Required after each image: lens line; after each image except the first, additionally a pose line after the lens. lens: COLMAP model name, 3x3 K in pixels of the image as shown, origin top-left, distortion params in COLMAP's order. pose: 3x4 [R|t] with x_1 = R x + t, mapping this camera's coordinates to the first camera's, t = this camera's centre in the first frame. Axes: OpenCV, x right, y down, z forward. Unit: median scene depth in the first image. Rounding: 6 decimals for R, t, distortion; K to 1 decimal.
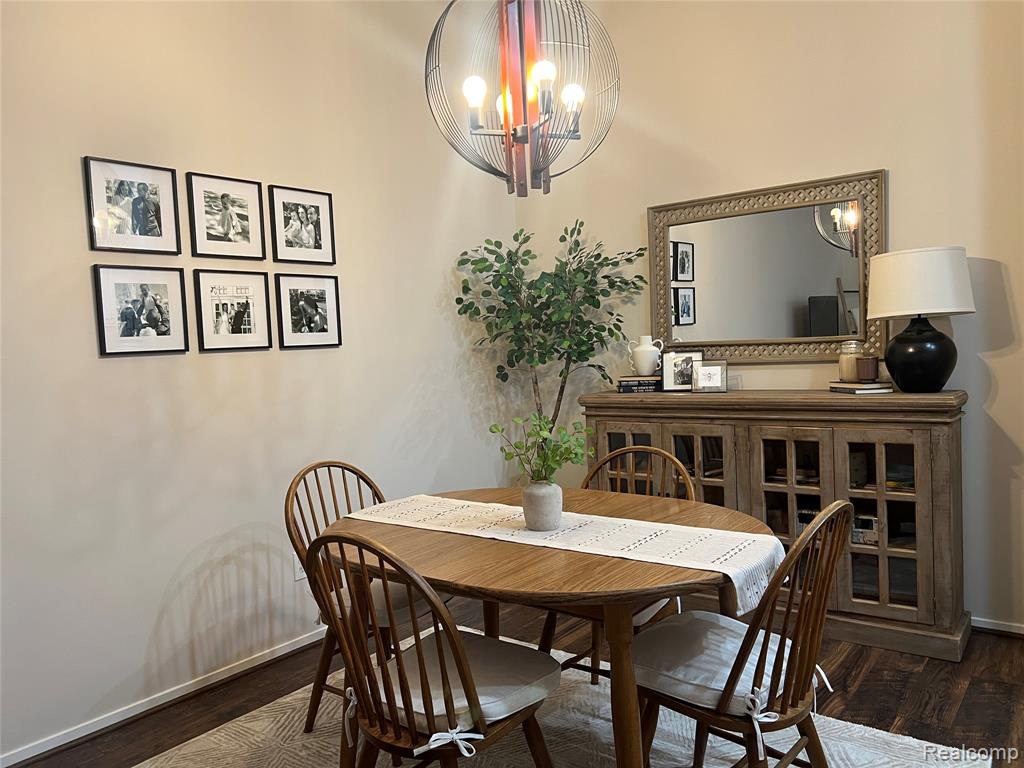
lens RADIAL K [[773.8, 0, 510.5], [0, 773.8, 387.7], [0, 0, 1]] dist [0.048741, -0.039424]
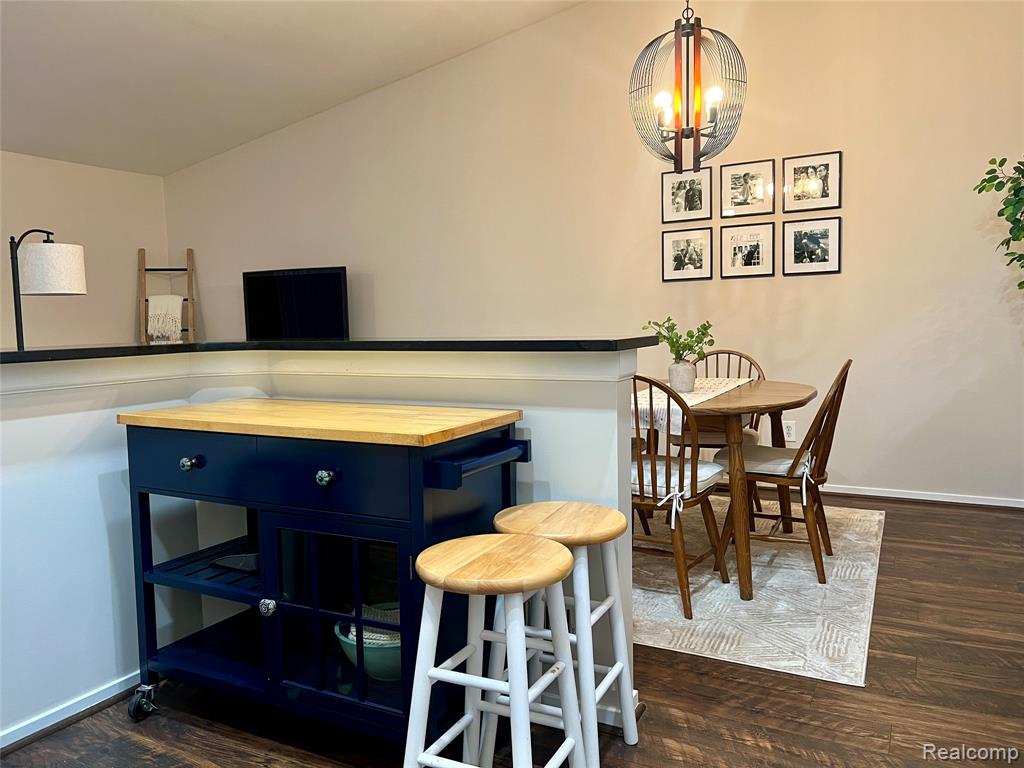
lens RADIAL K [[773.8, 0, 516.5], [0, 773.8, 387.6], [0, 0, 1]] dist [0.048741, -0.039424]
pose [[0.189426, 0.126151, -0.973757, 0.987200], [-0.040601, 0.991871, 0.120599, 0.001283], [0.981055, 0.016691, 0.193008, 0.248309]]
